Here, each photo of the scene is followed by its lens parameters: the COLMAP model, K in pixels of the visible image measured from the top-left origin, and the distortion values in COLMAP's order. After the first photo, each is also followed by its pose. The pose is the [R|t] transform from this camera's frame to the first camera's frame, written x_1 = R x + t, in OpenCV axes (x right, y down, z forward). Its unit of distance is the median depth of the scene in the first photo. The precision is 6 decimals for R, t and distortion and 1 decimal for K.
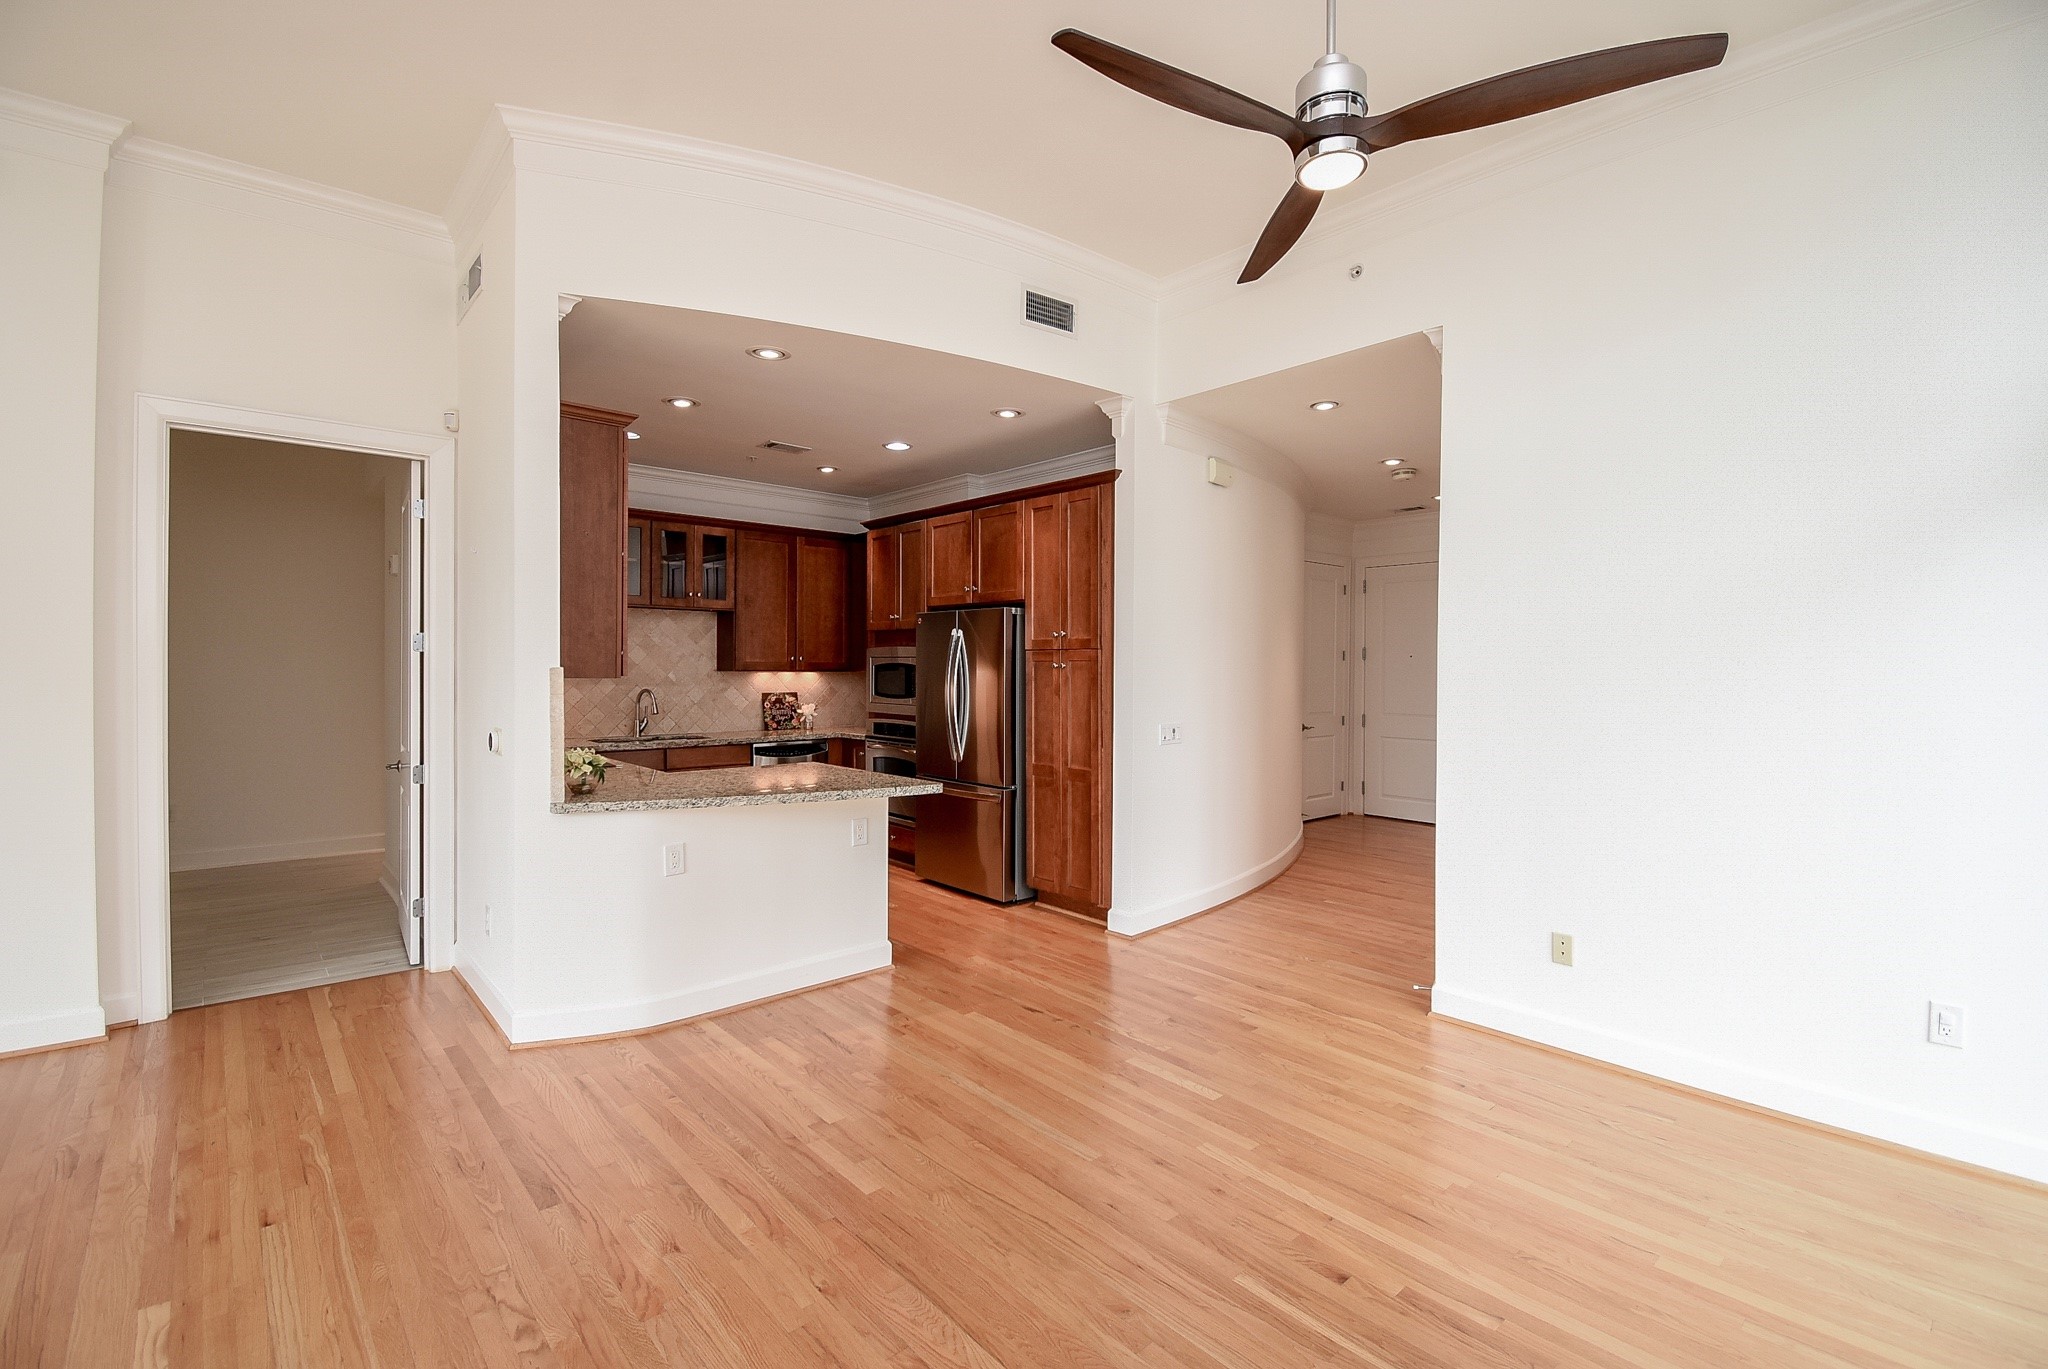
lens RADIAL K [[902.8, 0, 1020.7], [0, 902.8, 673.5], [0, 0, 1]] dist [0.017494, -0.023812]
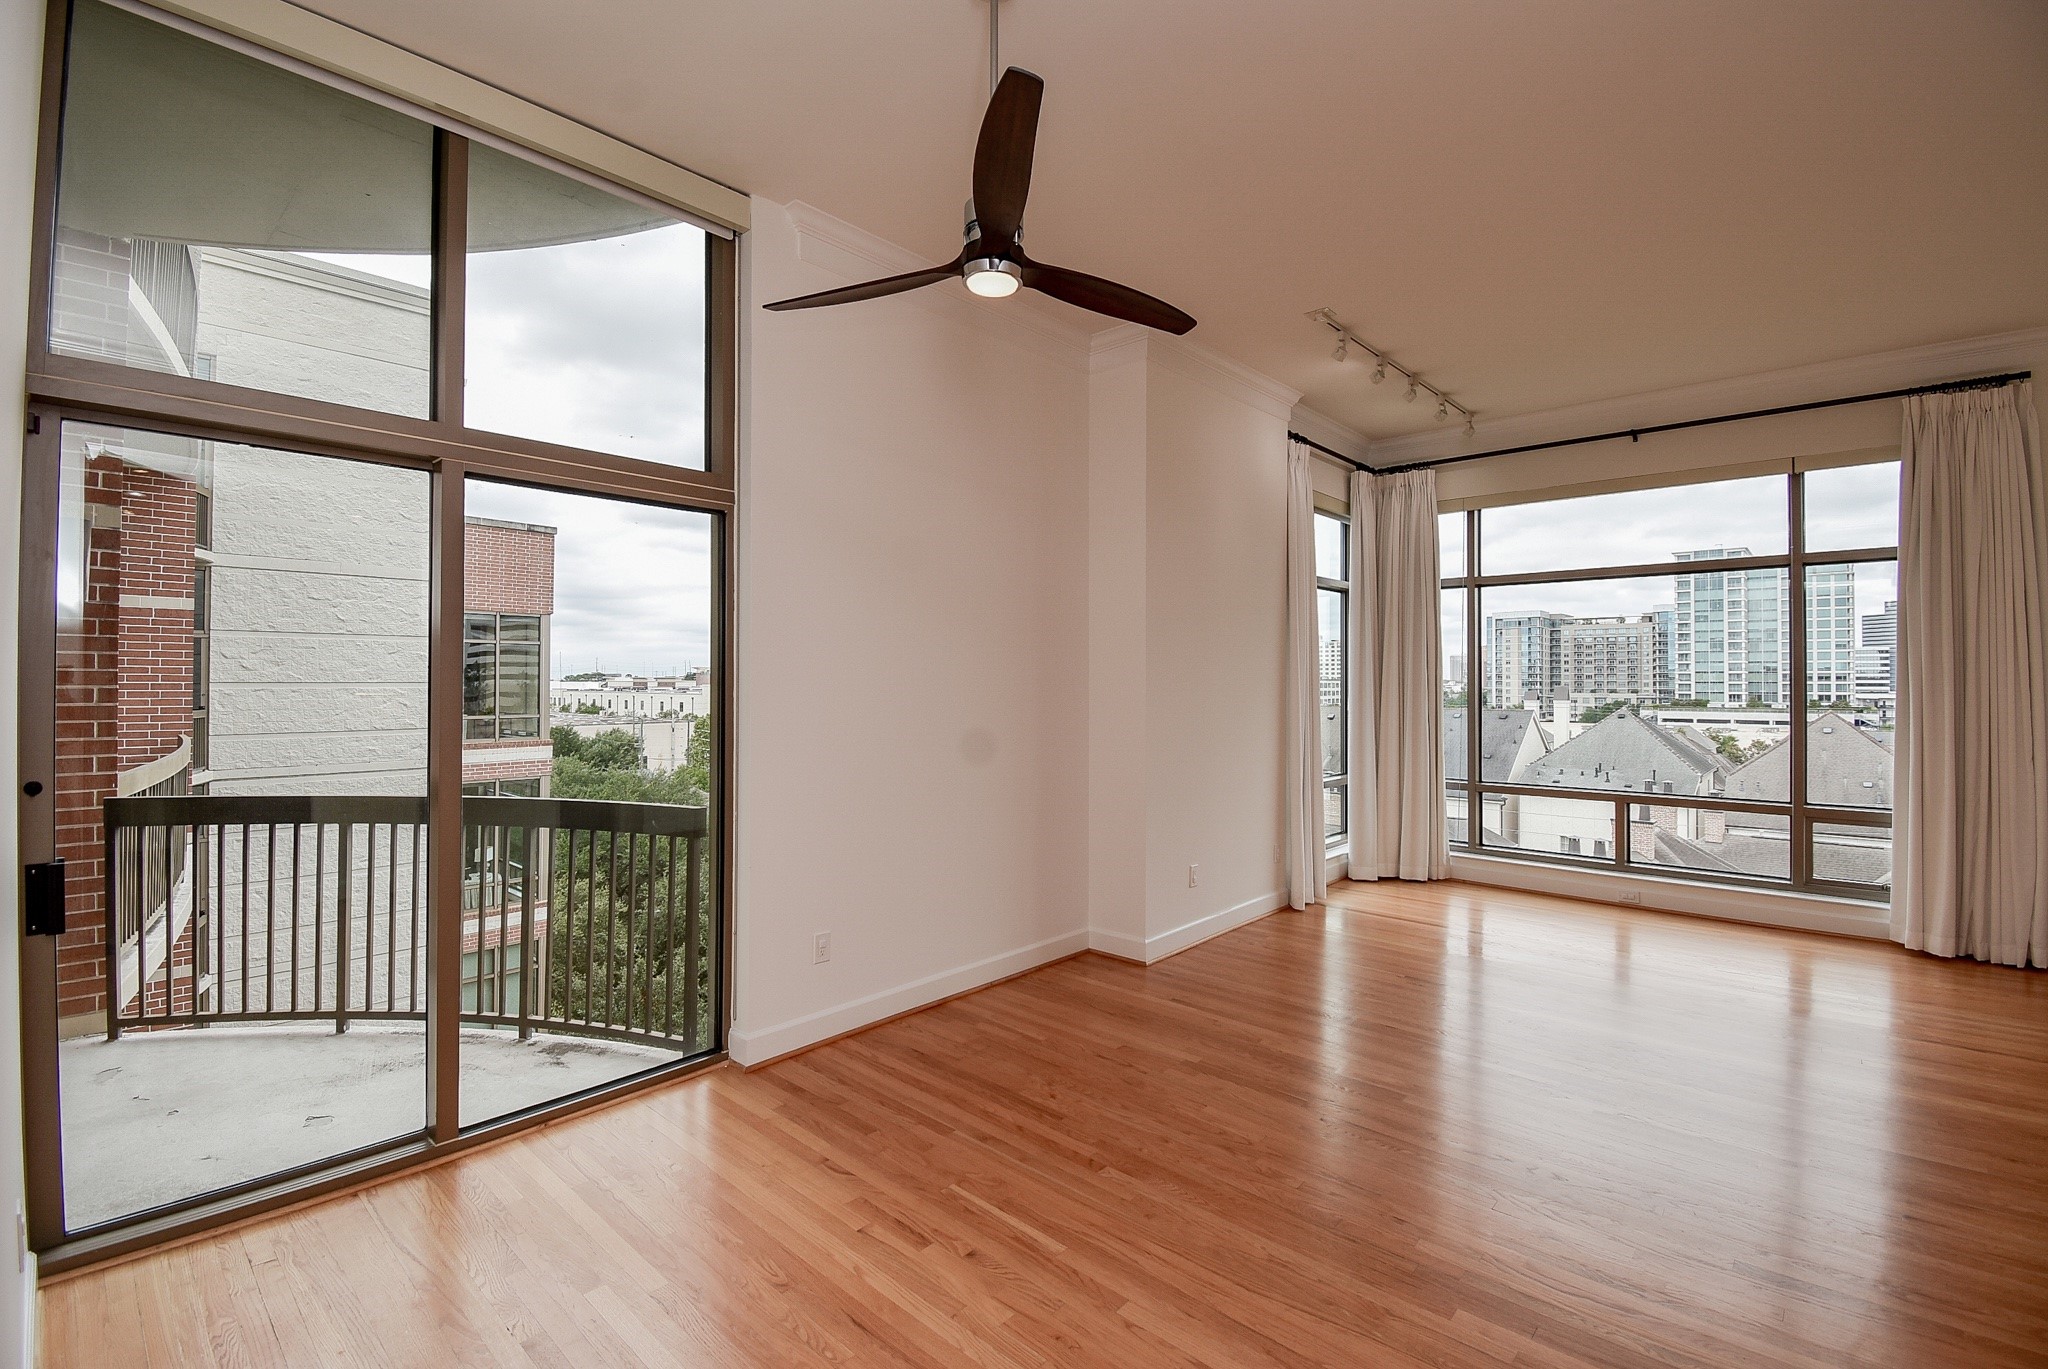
lens RADIAL K [[902.8, 0, 1020.7], [0, 902.8, 673.5], [0, 0, 1]] dist [0.017494, -0.023812]
pose [[-0.994916, -0.010235, -0.100188, 0.174709], [-0.010328, 0.999947, 0.000414, -0.026358], [0.100178, 0.001447, -0.994968, 0.898696]]
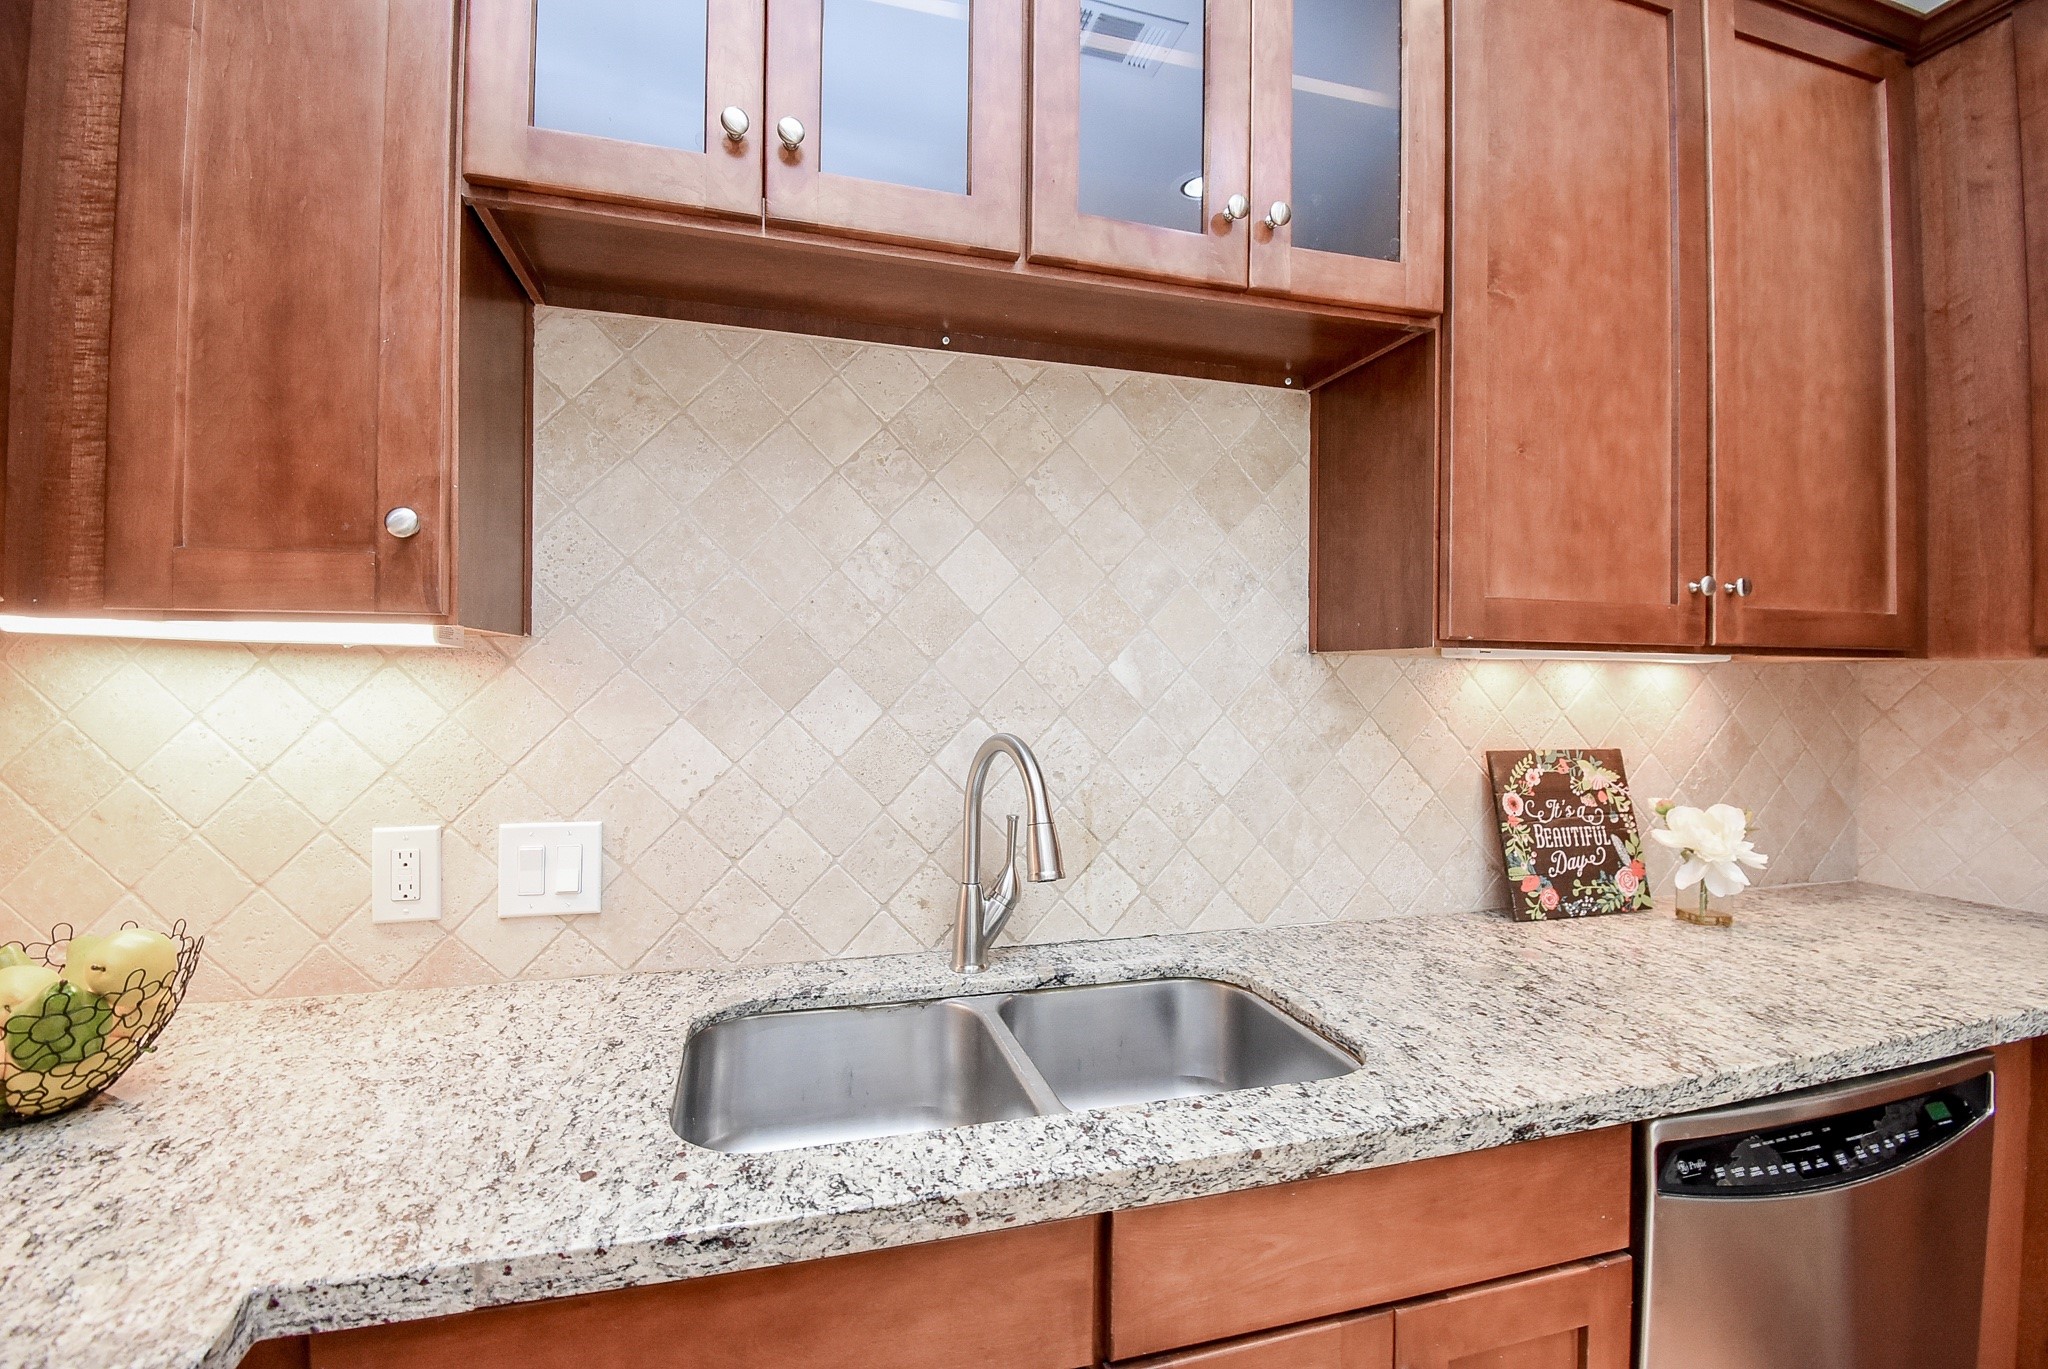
lens RADIAL K [[902.8, 0, 1020.7], [0, 902.8, 673.5], [0, 0, 1]] dist [0.017494, -0.023812]
pose [[0.901362, -0.003335, -0.433054, -0.413589], [-0.006030, 0.999777, -0.020250, 0.010018], [0.433025, 0.020864, 0.901141, 1.044159]]
